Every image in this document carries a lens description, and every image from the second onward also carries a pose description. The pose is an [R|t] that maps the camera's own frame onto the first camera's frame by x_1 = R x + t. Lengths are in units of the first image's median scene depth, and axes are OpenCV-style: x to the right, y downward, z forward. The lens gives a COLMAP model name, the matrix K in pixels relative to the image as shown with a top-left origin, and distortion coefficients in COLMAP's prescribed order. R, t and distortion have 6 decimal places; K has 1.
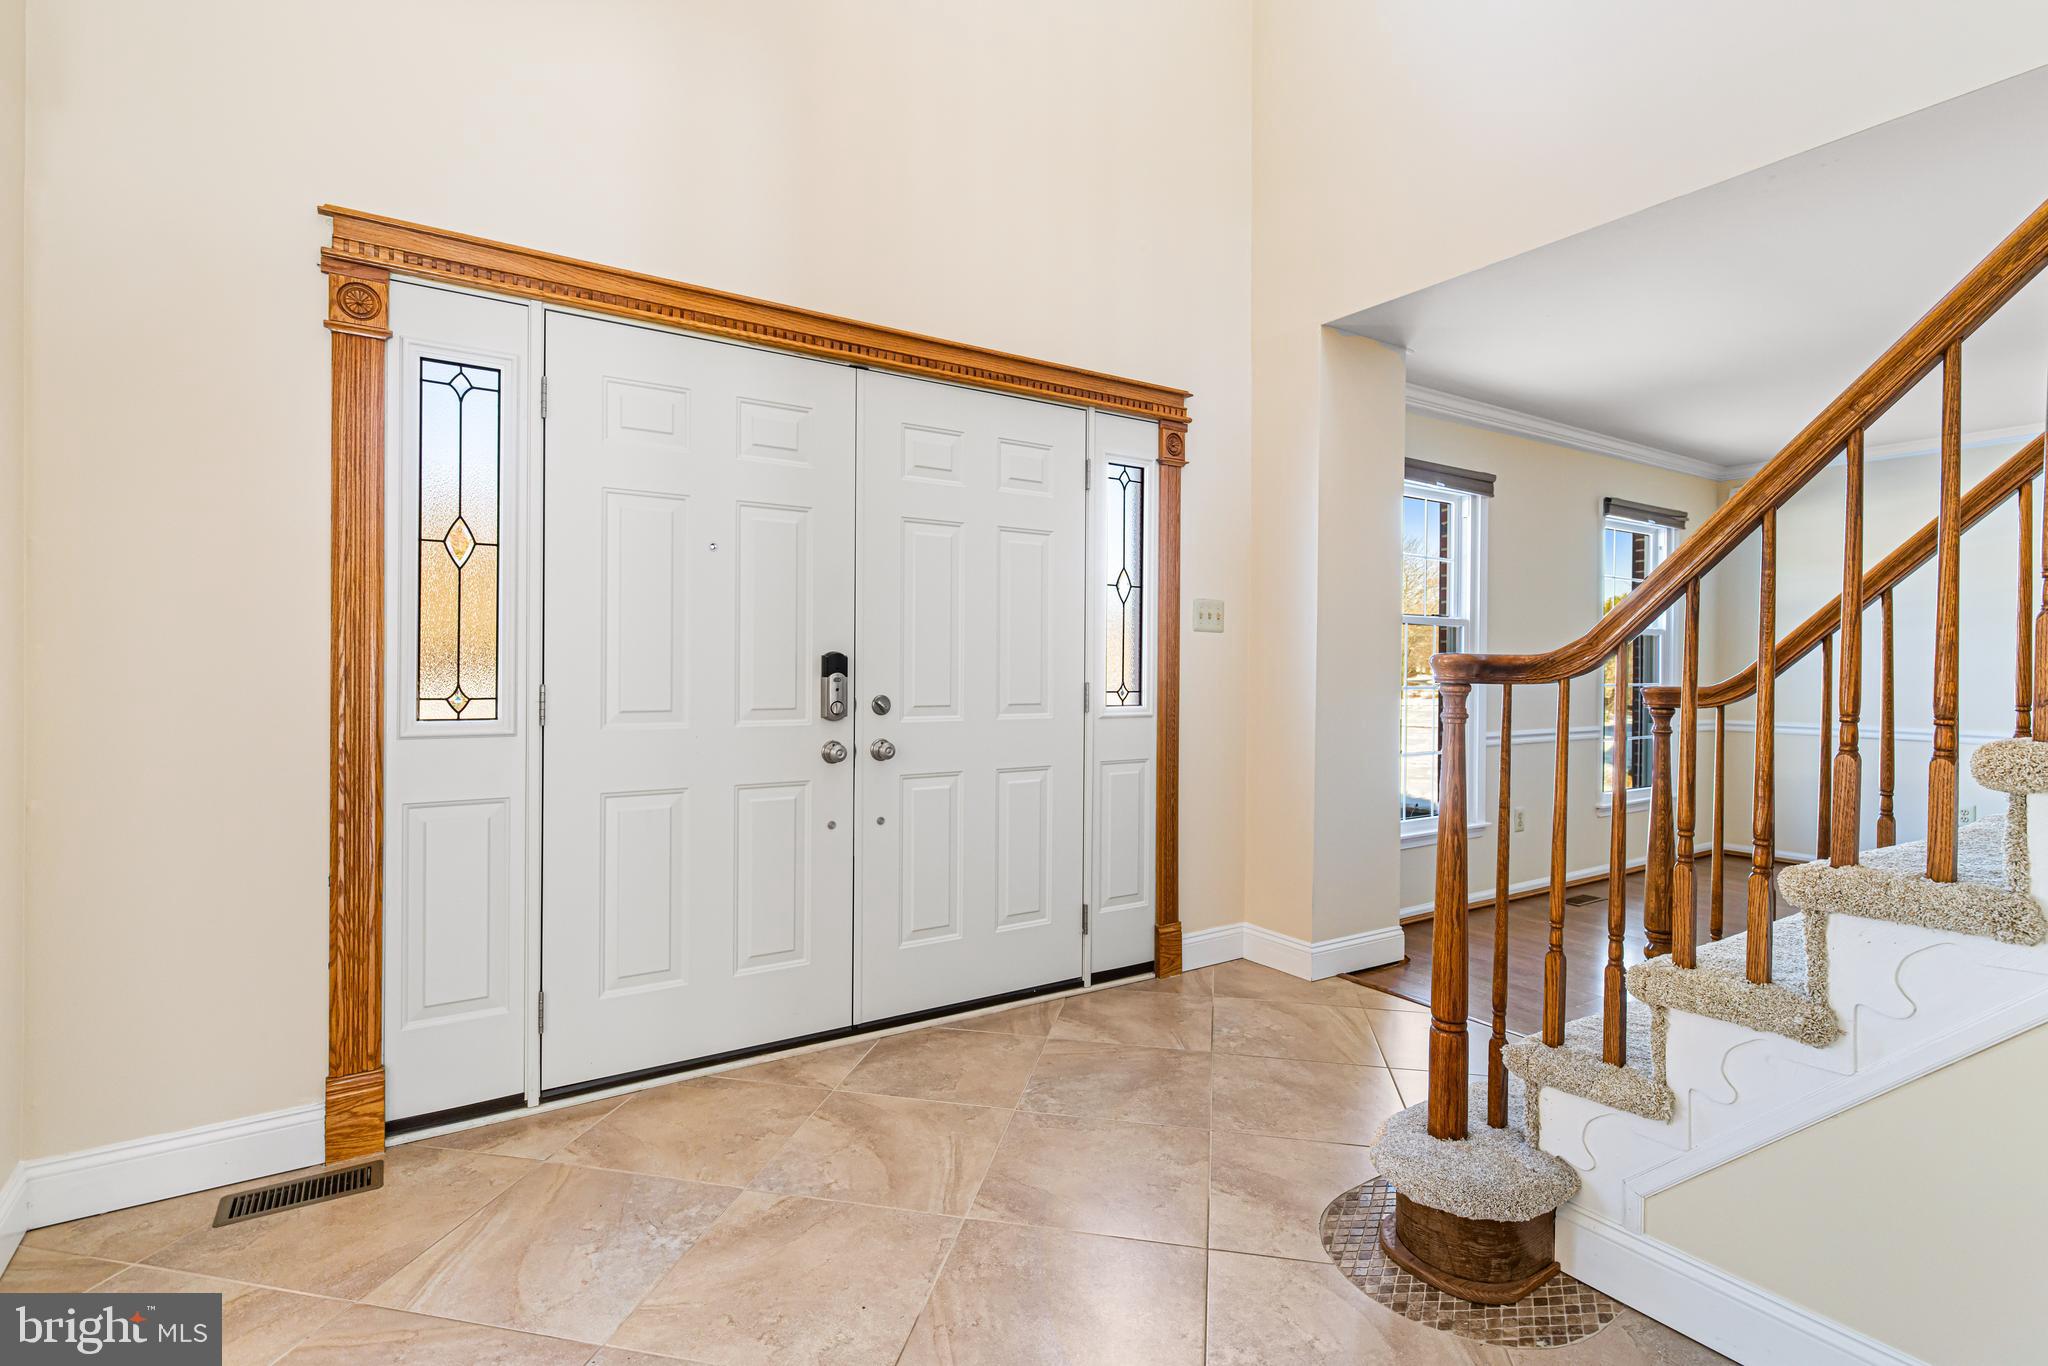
lens RADIAL K [[981.2, 0, 1015.9], [0, 981.2, 673.6], [0, 0, 1]] dist [-0.003702, -0.000241]
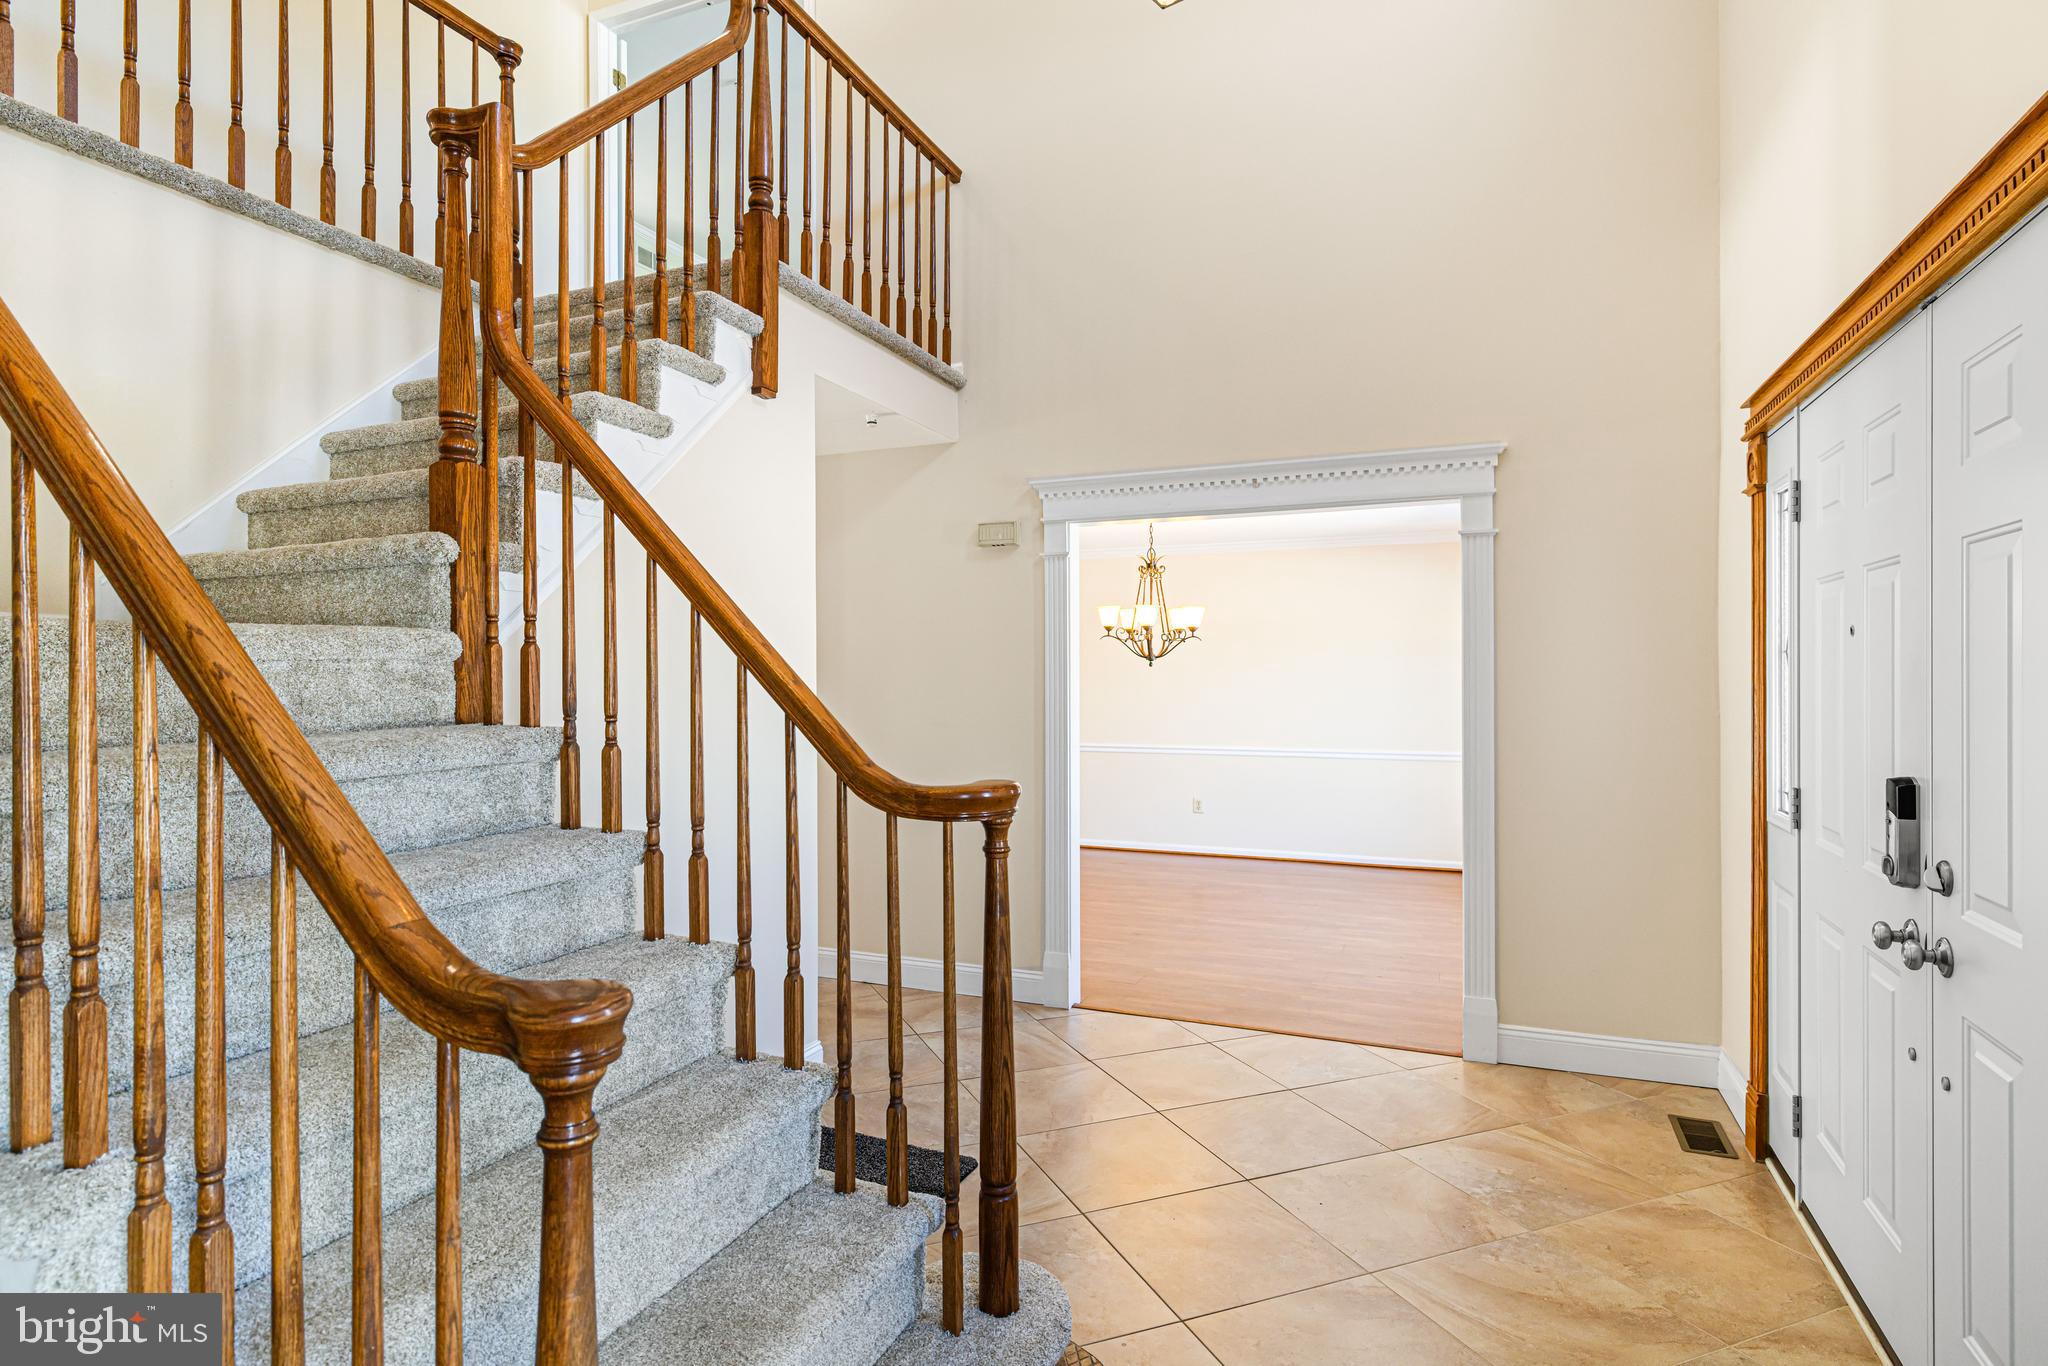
lens RADIAL K [[1069.1, 0, 1025.5], [0, 1069.1, 680.4], [0, 0, 1]] dist [0.000533, 0.000108]
pose [[-0.830418, -0.005662, -0.557112, 0.670657], [-0.010412, 0.999931, 0.005357, -0.084260], [0.557044, 0.010249, -0.830420, 1.256695]]
